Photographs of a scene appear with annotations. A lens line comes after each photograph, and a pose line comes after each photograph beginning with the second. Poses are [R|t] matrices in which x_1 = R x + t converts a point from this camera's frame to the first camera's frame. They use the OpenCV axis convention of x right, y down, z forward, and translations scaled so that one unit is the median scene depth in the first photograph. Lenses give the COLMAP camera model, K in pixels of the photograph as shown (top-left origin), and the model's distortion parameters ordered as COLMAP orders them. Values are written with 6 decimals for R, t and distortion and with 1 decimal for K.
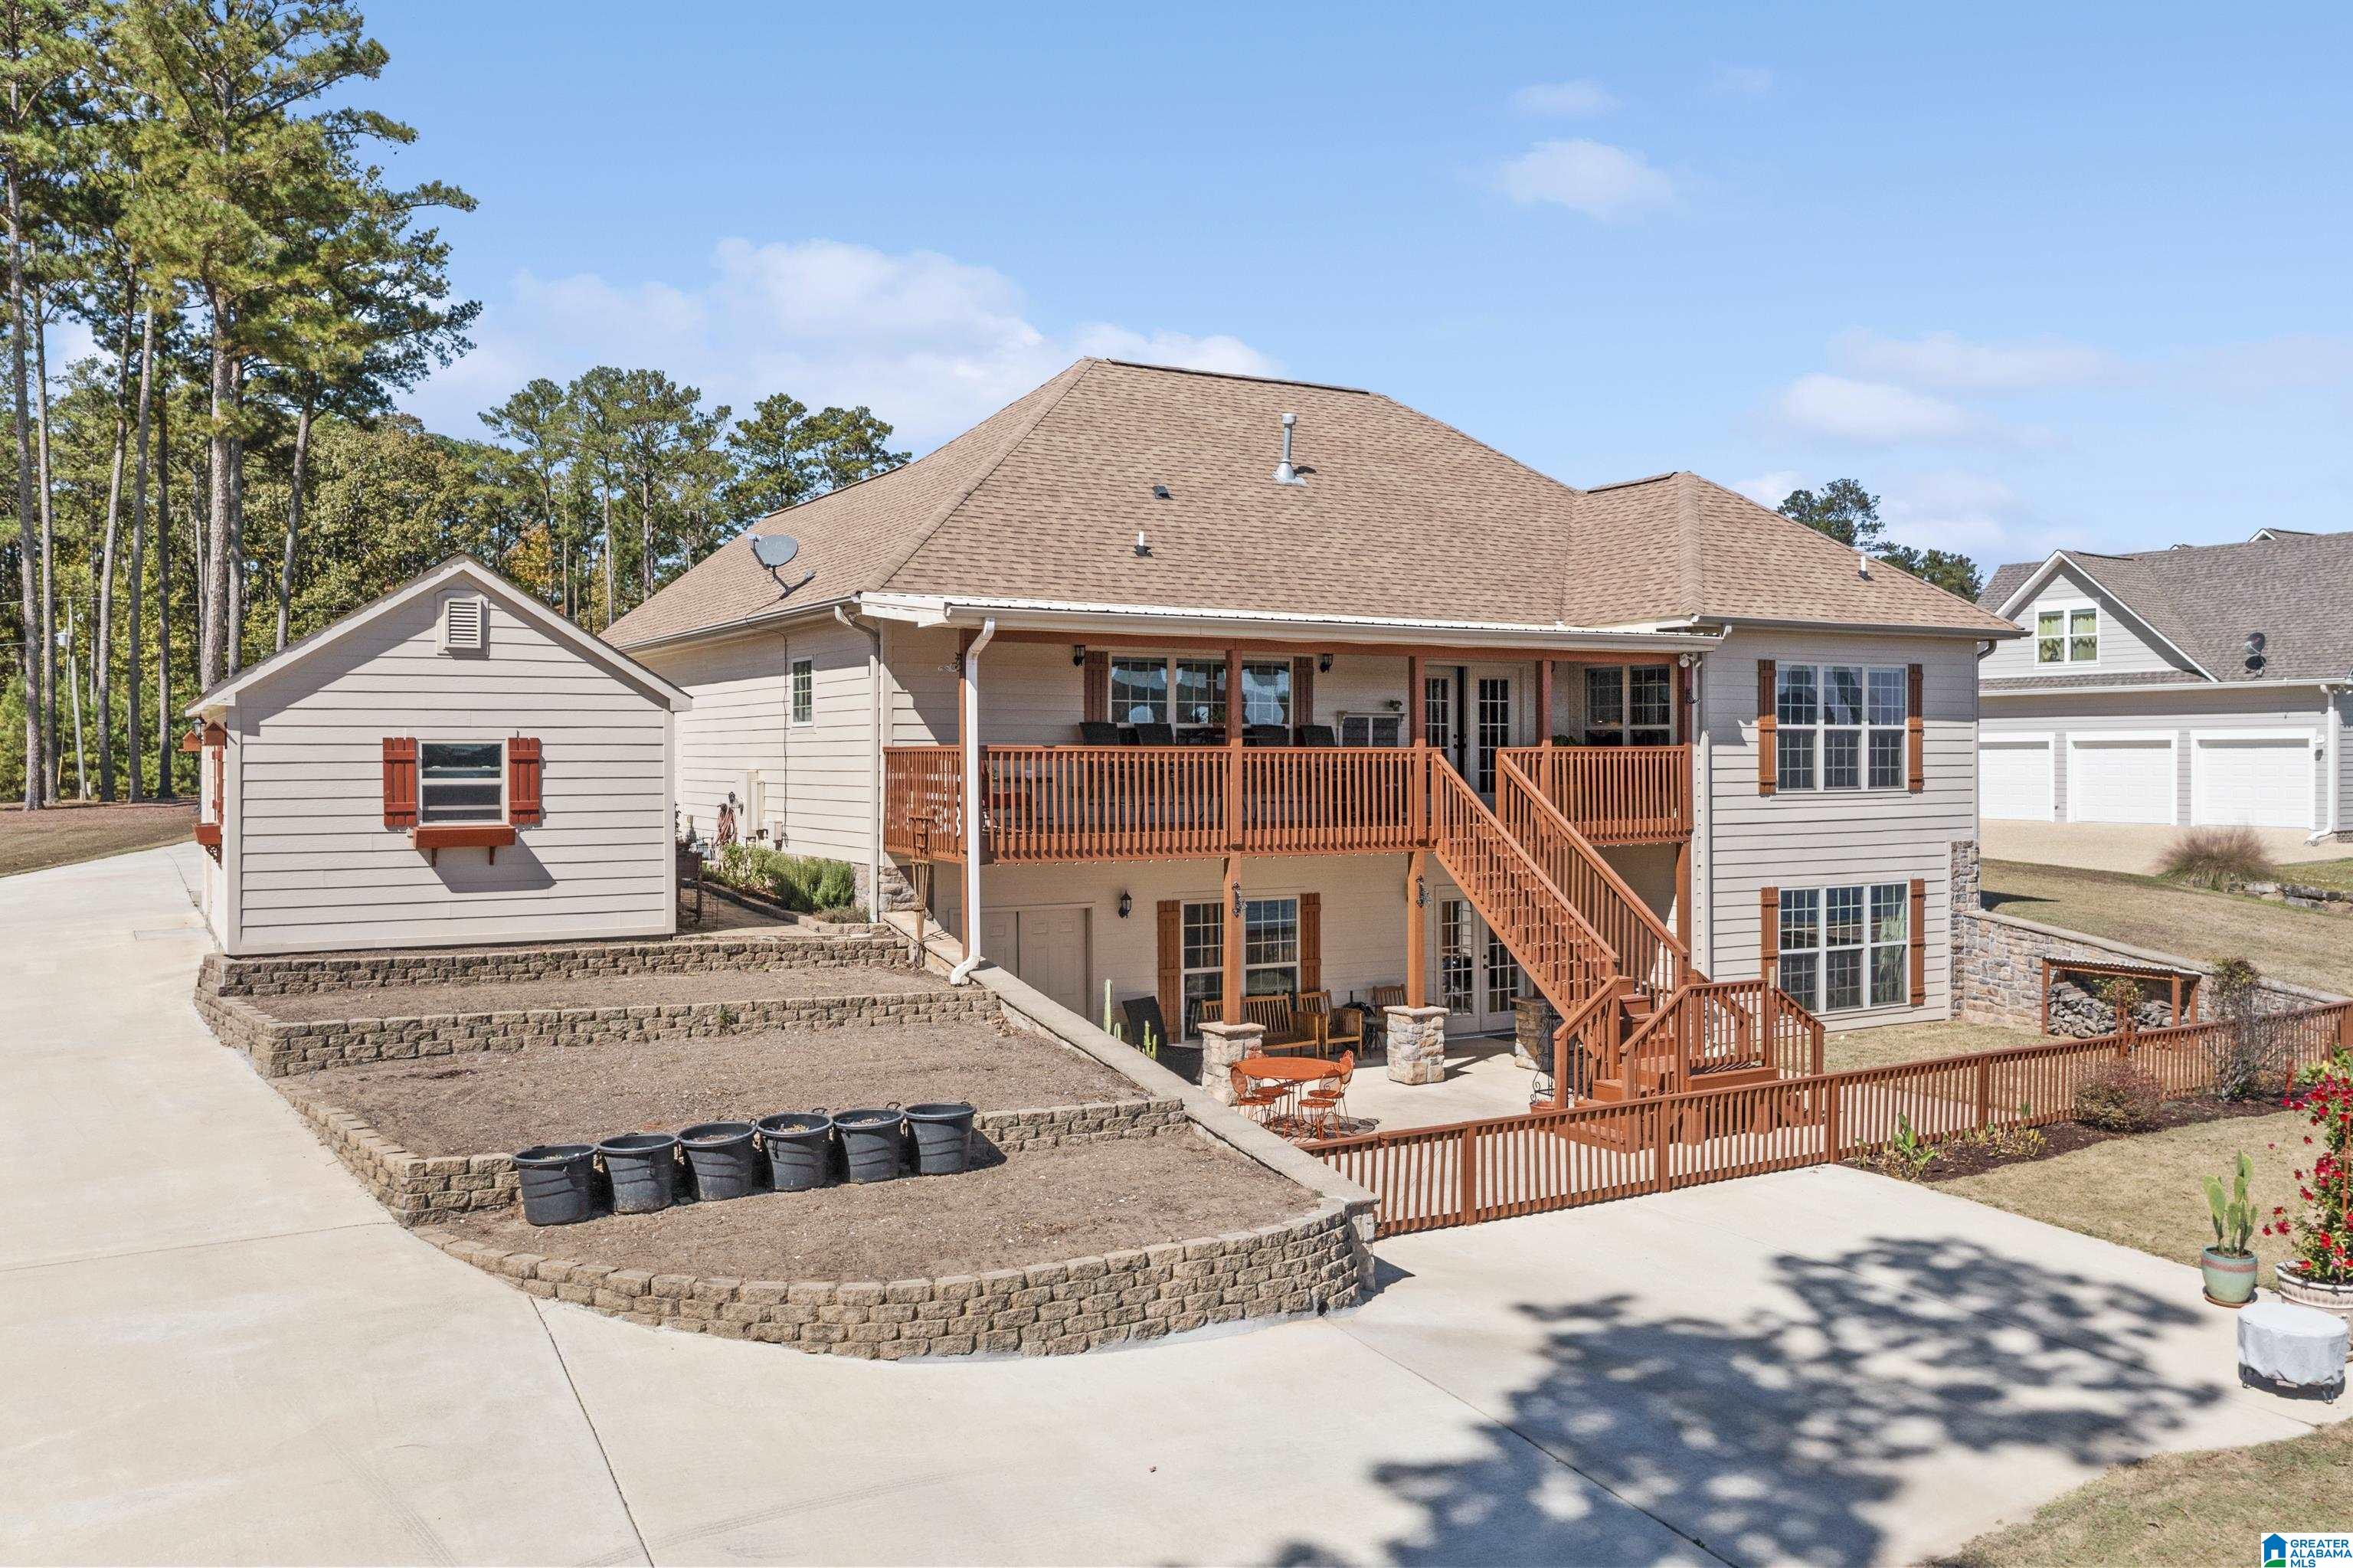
lens RADIAL K [[1872.9, 0, 1176.5], [0, 1872.9, 784.0], [0, 0, 1]] dist [-0.006903, -0.007681]
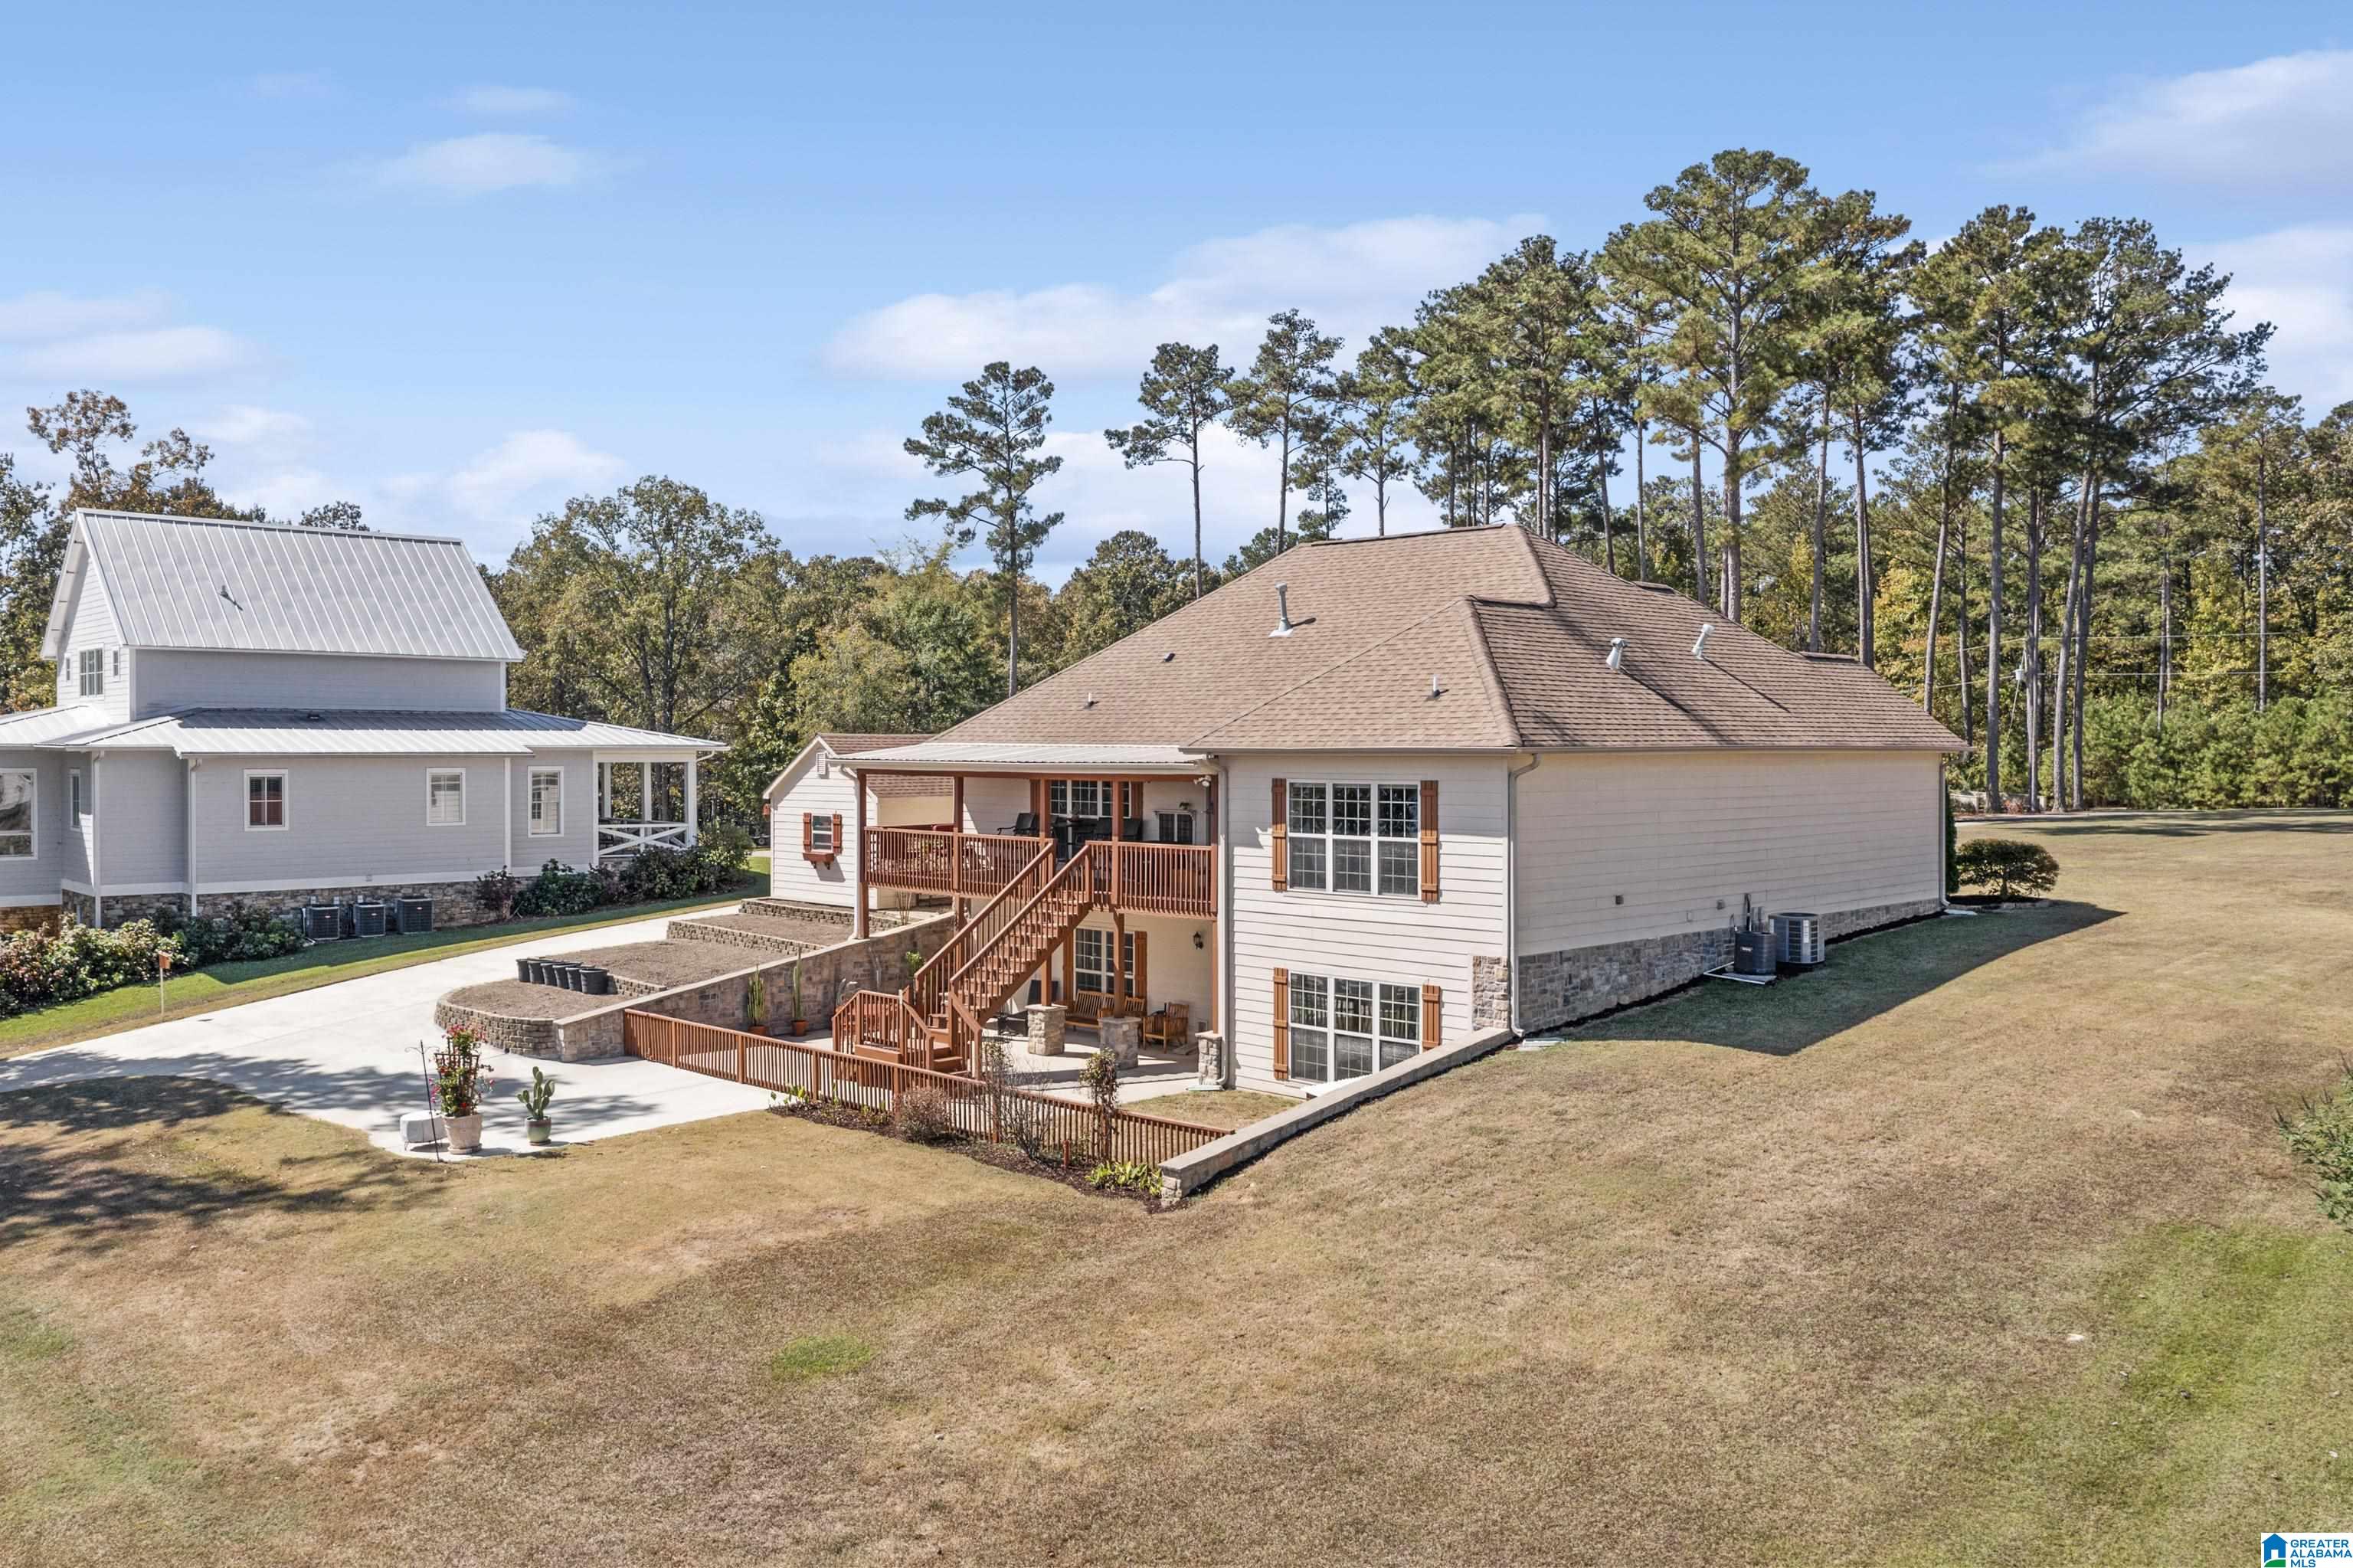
lens RADIAL K [[1872.9, 0, 1176.5], [0, 1872.9, 784.0], [0, 0, 1]] dist [-0.006903, -0.007681]
pose [[0.243592, 0.024977, -0.969556, 1.441038], [-0.014067, 0.999654, 0.022218, -0.087220], [0.969776, 0.008227, 0.243859, 0.635107]]
